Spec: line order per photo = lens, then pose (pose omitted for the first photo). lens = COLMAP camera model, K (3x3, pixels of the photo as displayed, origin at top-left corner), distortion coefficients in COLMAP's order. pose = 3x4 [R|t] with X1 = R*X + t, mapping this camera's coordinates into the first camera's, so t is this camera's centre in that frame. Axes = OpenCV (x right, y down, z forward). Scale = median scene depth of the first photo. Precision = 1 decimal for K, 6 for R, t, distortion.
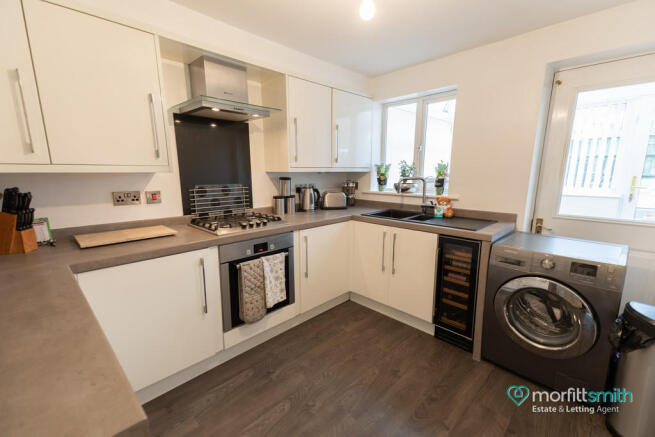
lens RADIAL K [[283.6, 0, 327.3], [0, 283.6, 220.2], [0, 0, 1]] dist [0.040234, -0.000502]
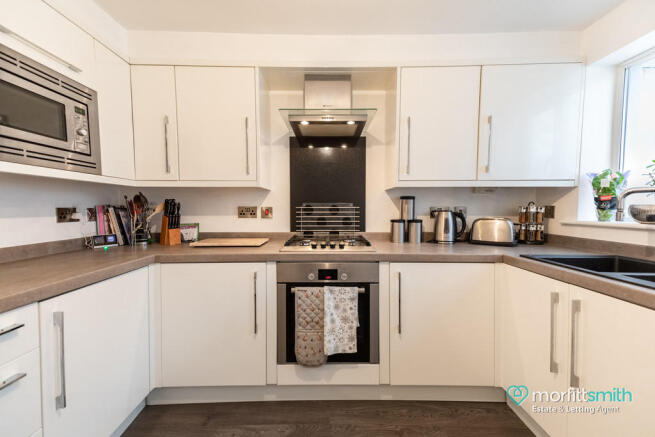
lens RADIAL K [[283.6, 0, 327.3], [0, 283.6, 218.7], [0, 0, 1]] dist [0.040234, -0.000502]
pose [[0.707524, 0.028846, -0.706100, 0.305702], [-0.124780, 0.988567, -0.084646, 0.006417], [0.695586, 0.147996, 0.703034, 0.364025]]
